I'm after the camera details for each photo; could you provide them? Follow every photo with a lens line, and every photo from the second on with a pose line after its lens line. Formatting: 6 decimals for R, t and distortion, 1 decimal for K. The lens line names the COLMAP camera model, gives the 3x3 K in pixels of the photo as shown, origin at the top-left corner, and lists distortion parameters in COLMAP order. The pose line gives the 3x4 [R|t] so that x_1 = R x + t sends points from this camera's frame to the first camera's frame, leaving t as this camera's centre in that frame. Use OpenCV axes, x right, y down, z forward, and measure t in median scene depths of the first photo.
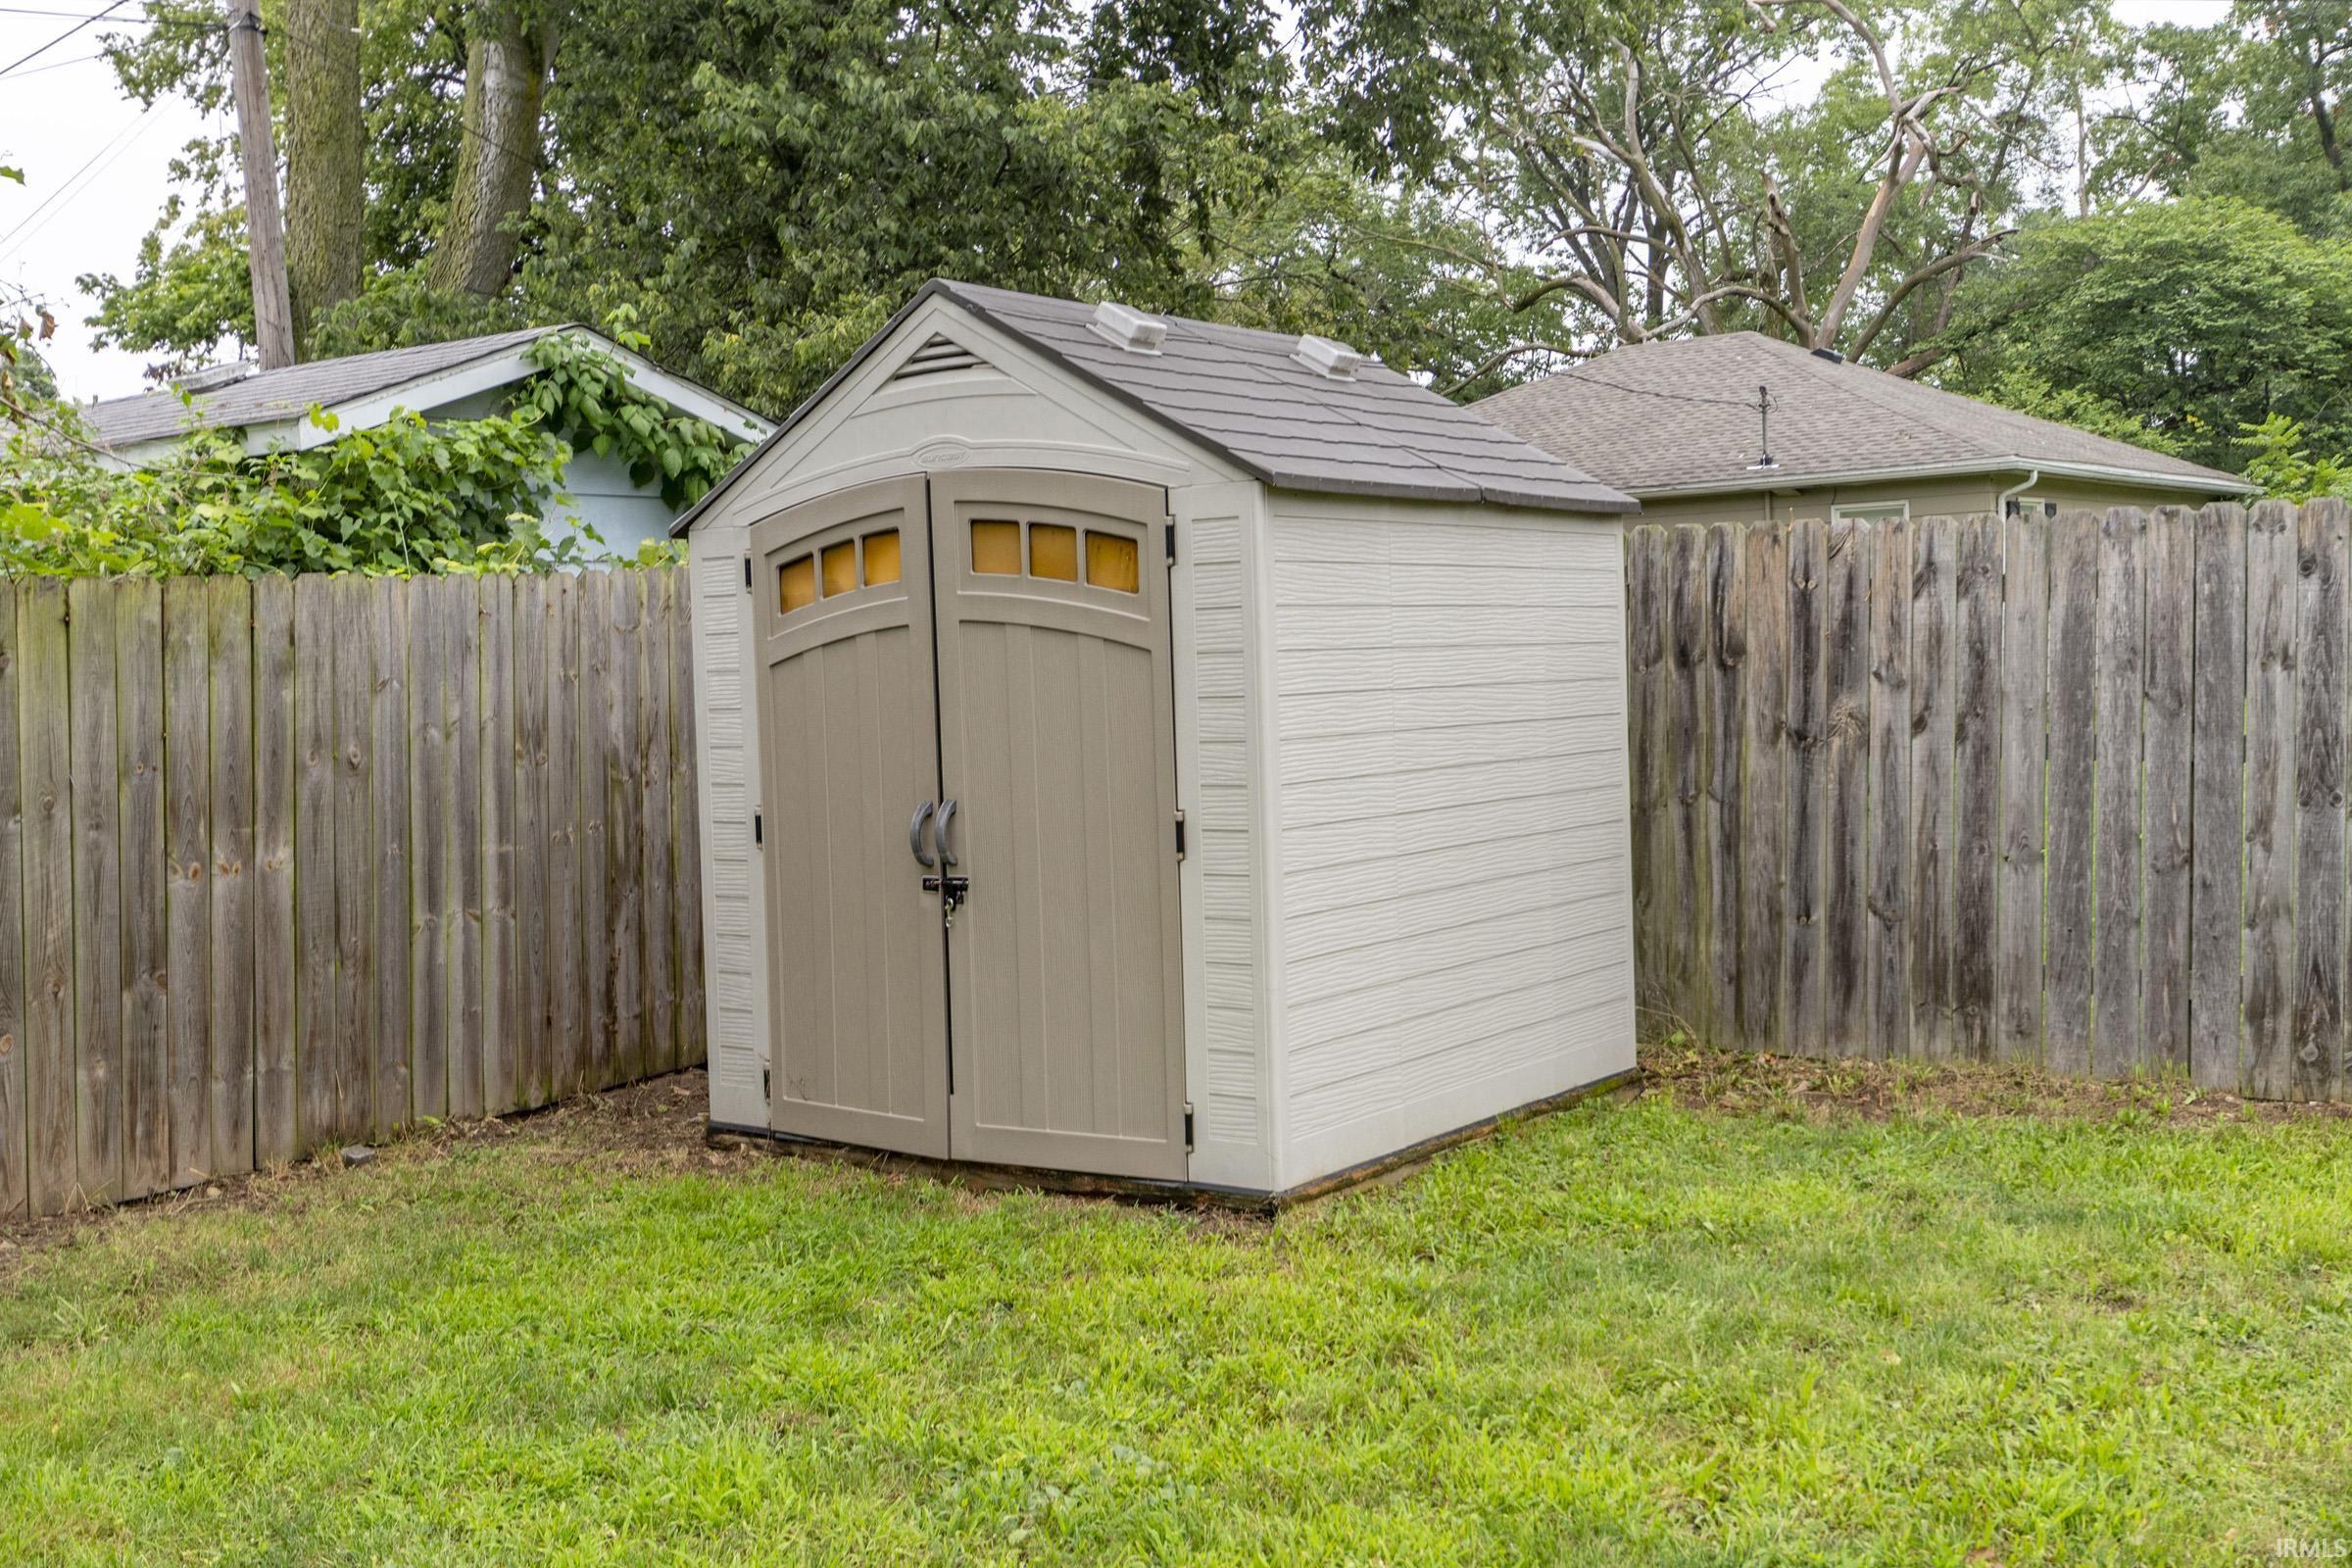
lens RADIAL K [[2421.8, 0, 1159.8], [0, 2421.8, 765.9], [0, 0, 1]] dist [0.001748, 0.000000]
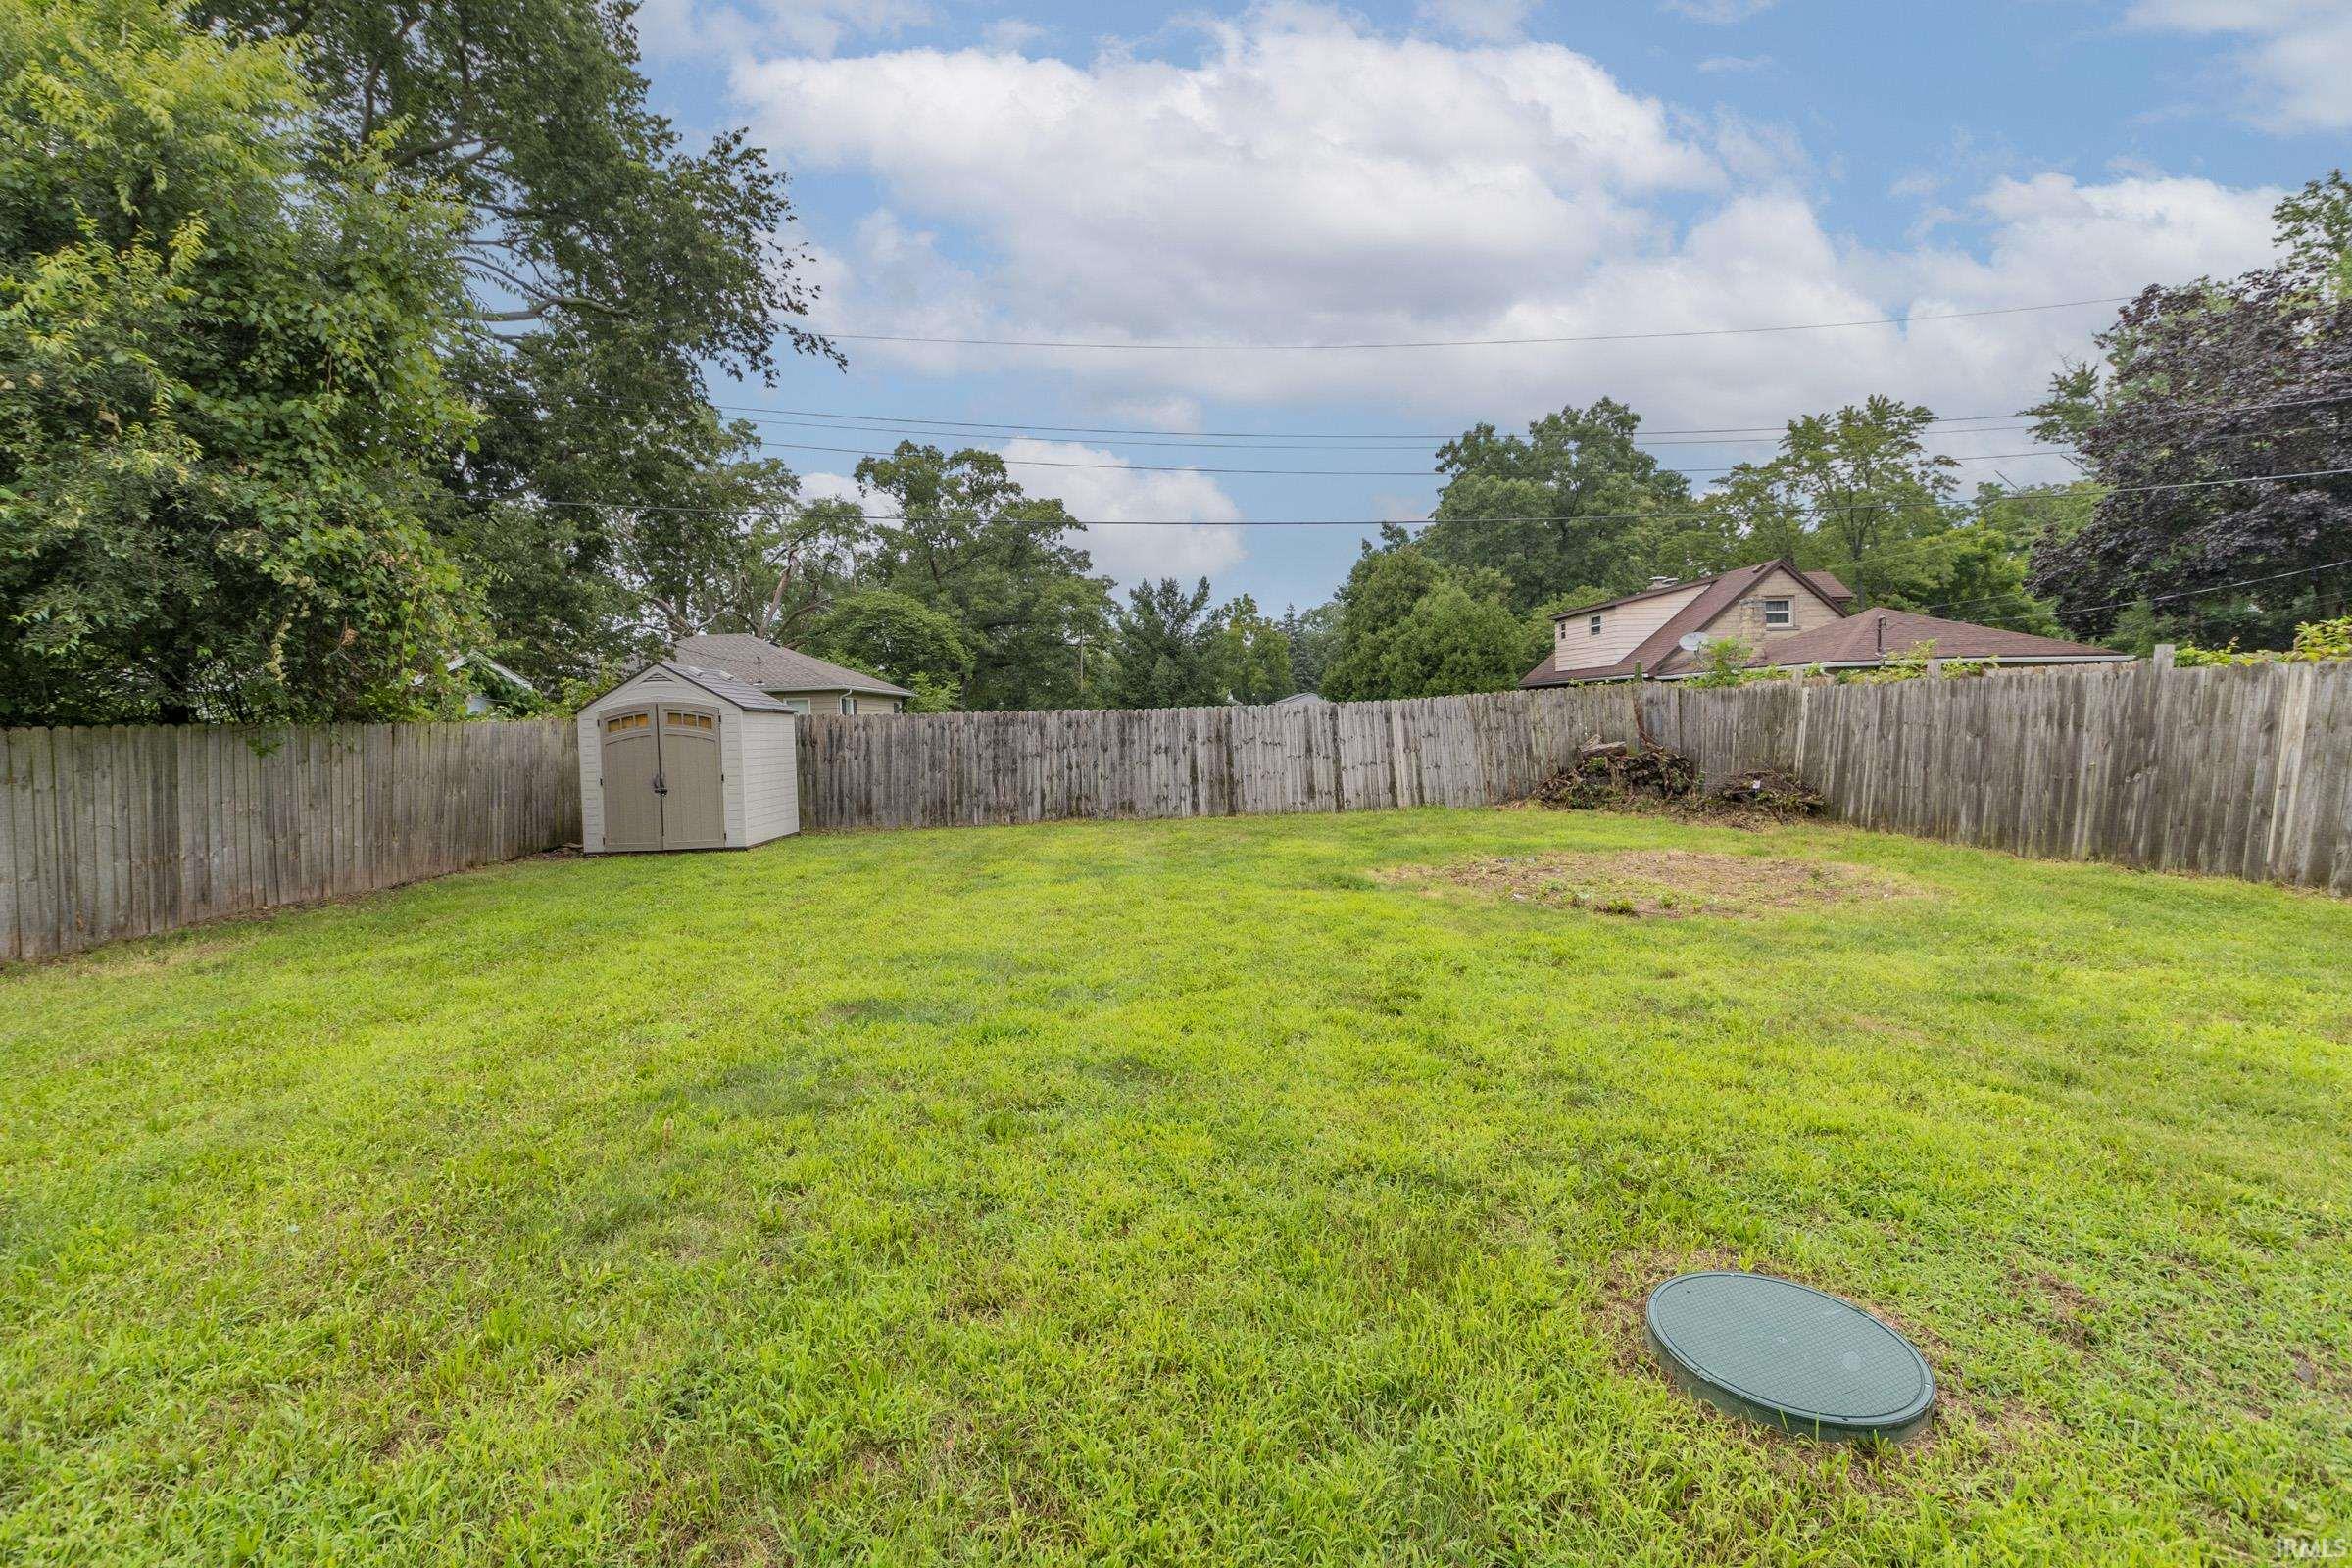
lens RADIAL K [[1038.1, 0, 1161.8], [0, 1038.1, 771.0], [0, 0, 1]] dist [-0.008069, 0.002391]
pose [[0.791651, -0.014465, 0.610802, -0.447415], [0.031344, 0.999365, -0.016958, 0.061448], [-0.610169, 0.032570, 0.791601, -0.963883]]
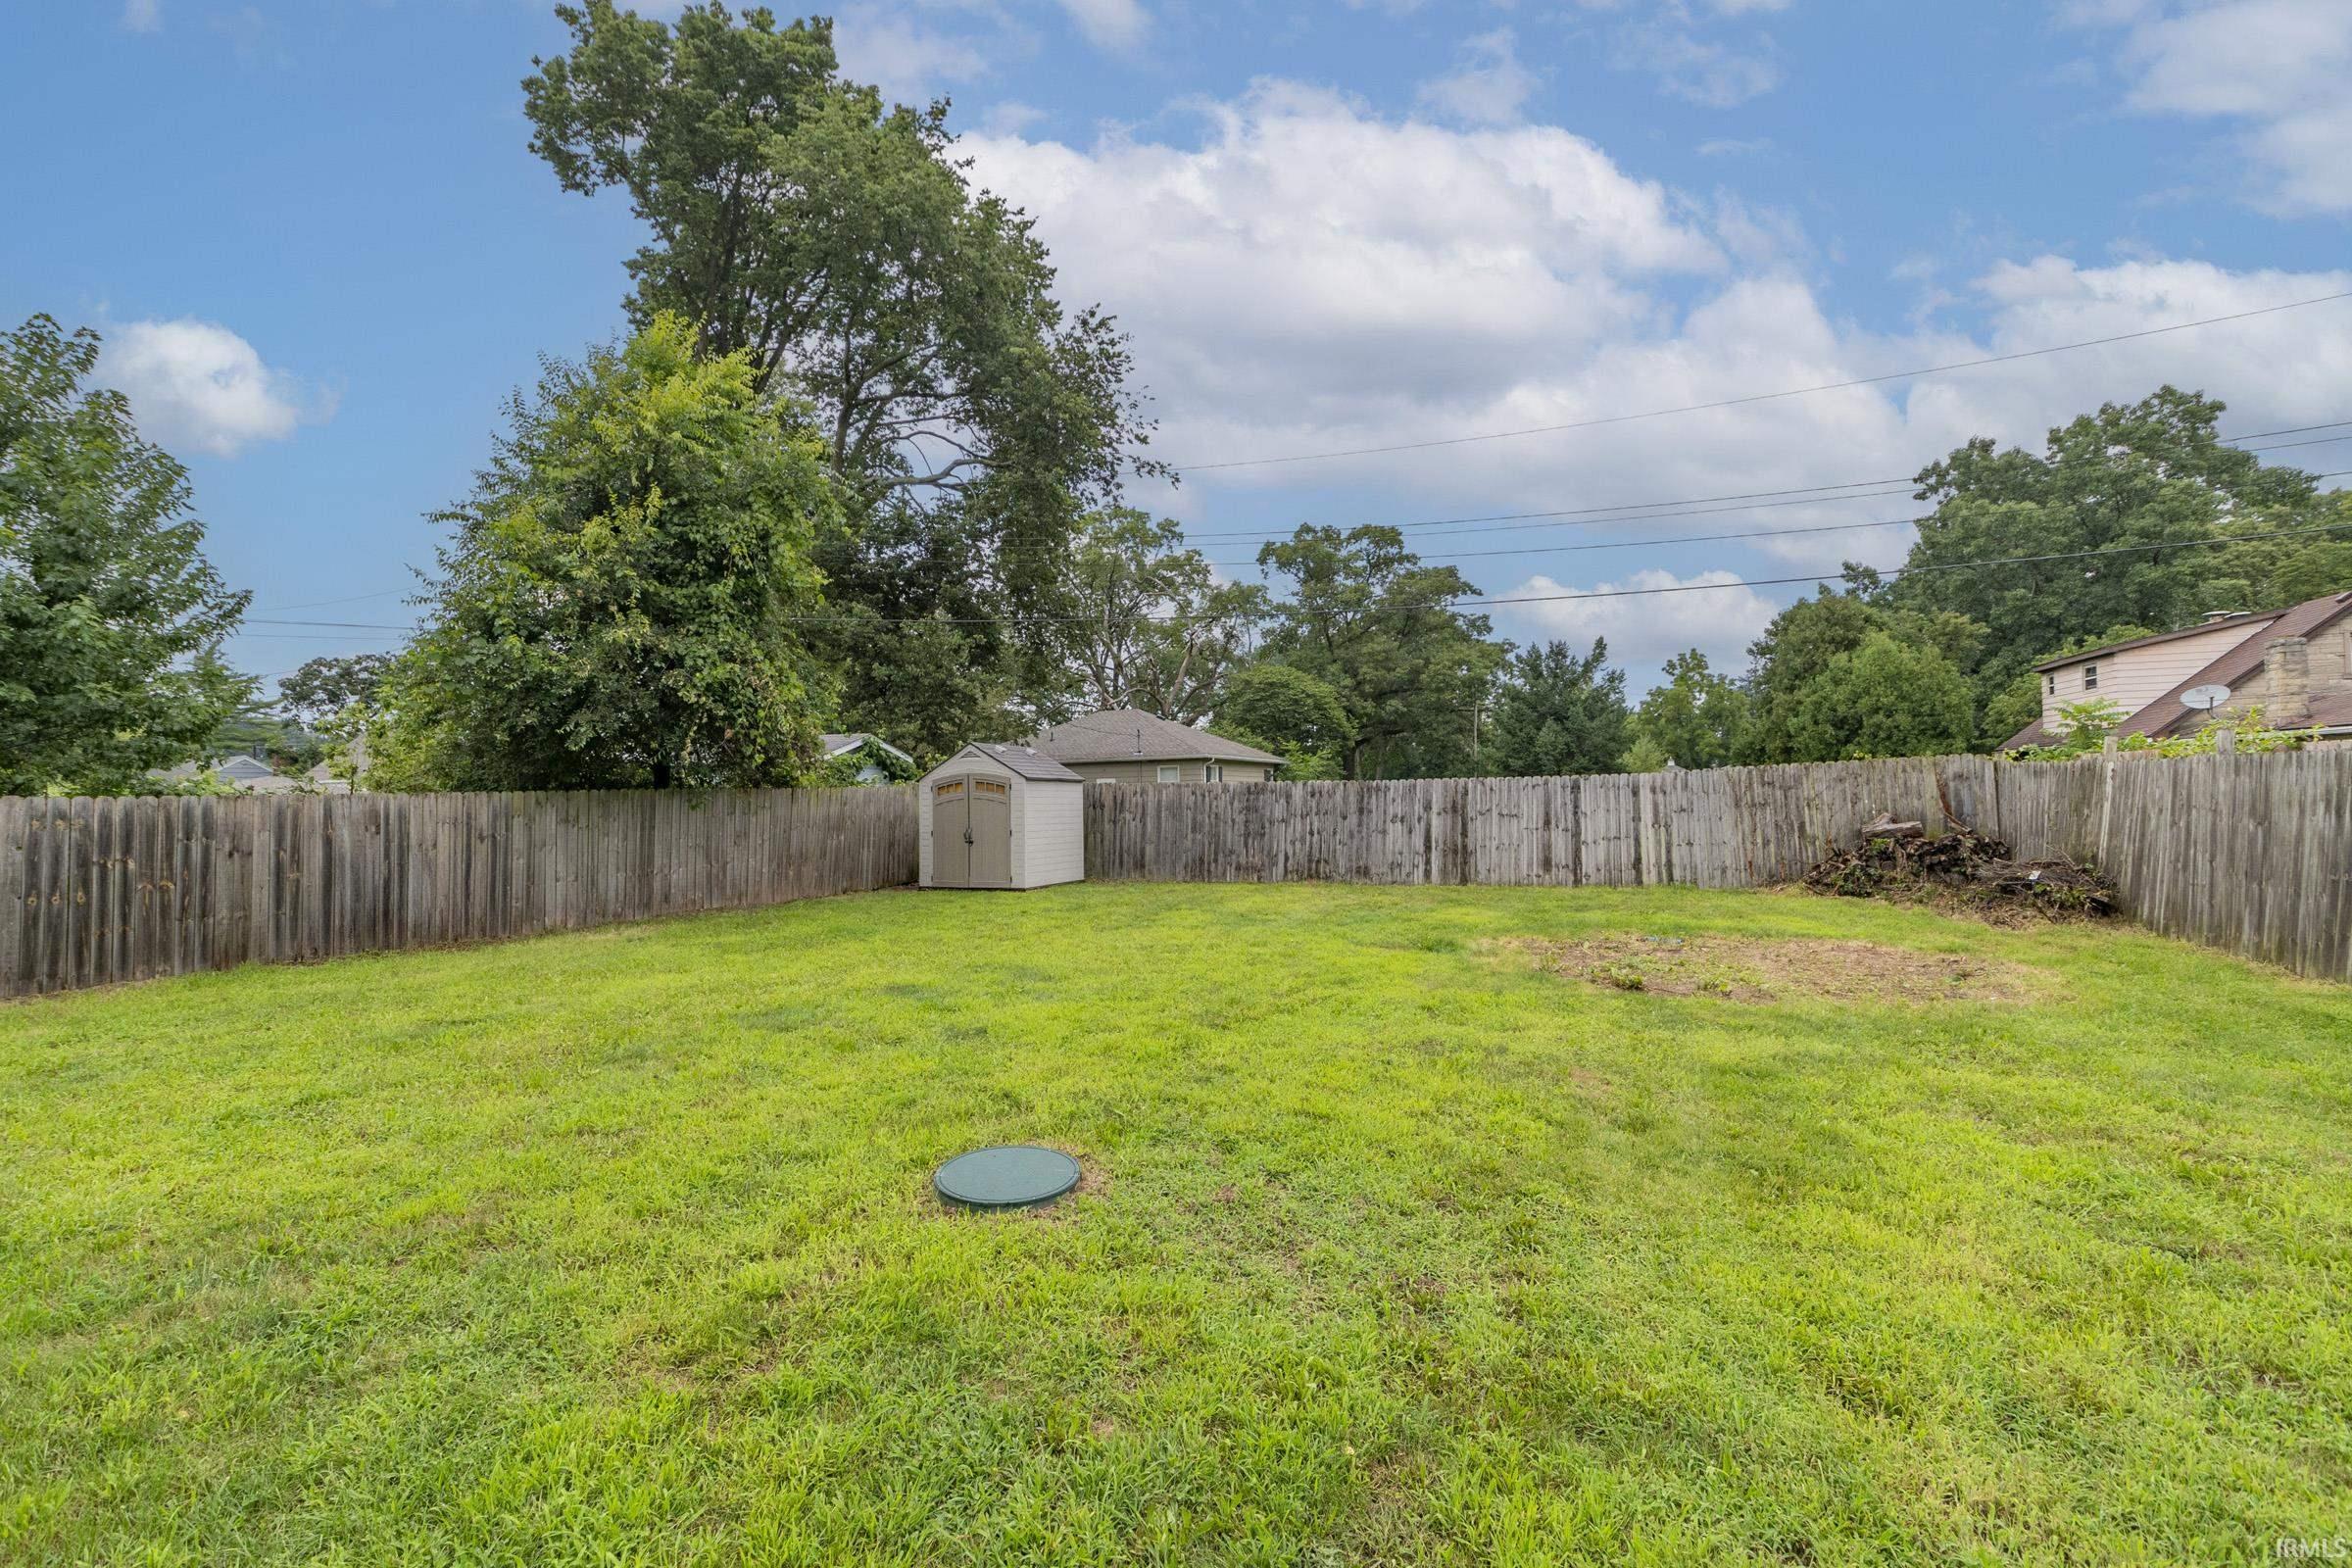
lens RADIAL K [[1038.1, 0, 1152.6], [0, 1038.1, 770.1], [0, 0, 1]] dist [-0.008069, 0.002391]
pose [[0.973446, 0.027169, 0.227298, -0.194443], [-0.008046, 0.996379, -0.084640, 0.070714], [-0.228774, 0.080564, 0.970140, -1.339076]]
